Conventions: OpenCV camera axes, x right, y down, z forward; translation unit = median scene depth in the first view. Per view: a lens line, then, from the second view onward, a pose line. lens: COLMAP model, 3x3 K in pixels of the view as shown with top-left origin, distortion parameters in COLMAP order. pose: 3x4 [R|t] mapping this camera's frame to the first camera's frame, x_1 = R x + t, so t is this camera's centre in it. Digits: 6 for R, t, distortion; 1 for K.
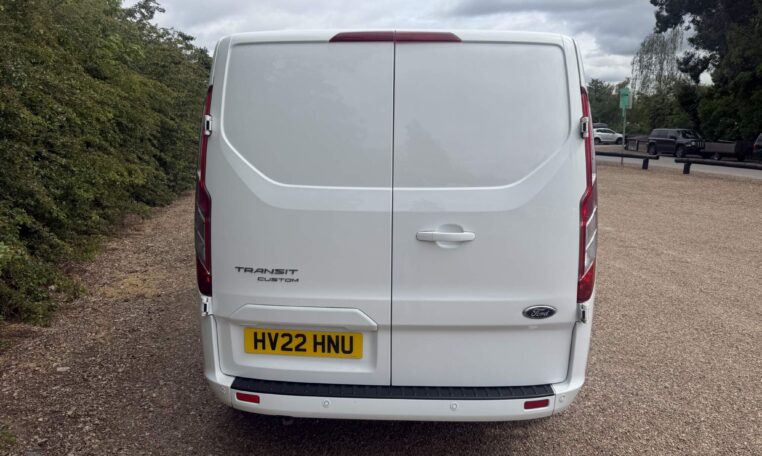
lens RADIAL K [[509.2, 0, 381.0], [0, 509.2, 228.0], [0, 0, 1]] dist [0.112455, -0.000818]
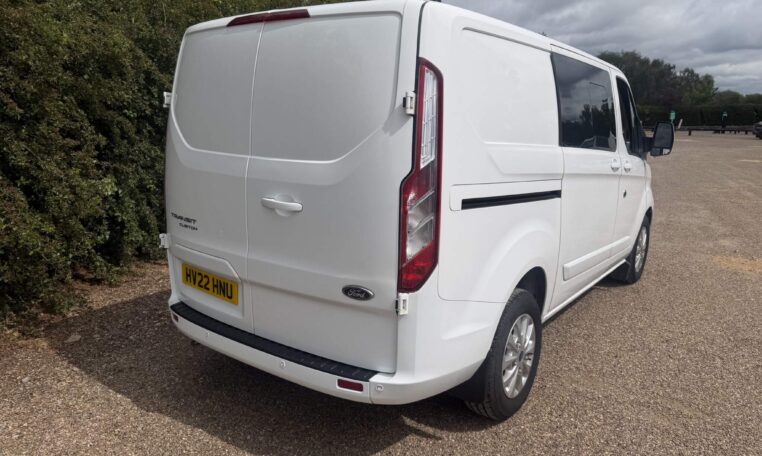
lens RADIAL K [[509.2, 0, 381.0], [0, 509.2, 228.0], [0, 0, 1]] dist [0.112455, -0.000818]
pose [[0.829310, 0.125375, -0.544543, 0.844079], [-0.115790, 0.991910, 0.052035, -0.014109], [0.546661, 0.019899, 0.837117, 0.211779]]
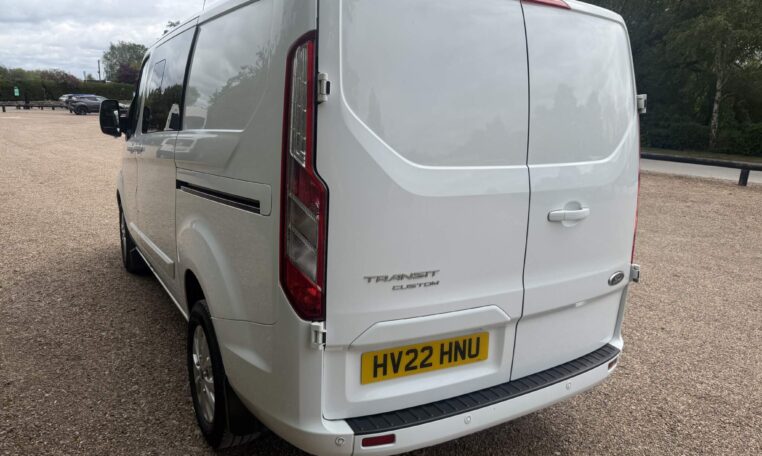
lens RADIAL K [[509.2, 0, 381.0], [0, 509.2, 228.0], [0, 0, 1]] dist [0.112455, -0.000818]
pose [[0.851044, -0.093774, 0.516653, -0.642084], [0.068770, 0.995355, 0.067380, -0.045805], [-0.520571, -0.021814, 0.853539, 0.342123]]
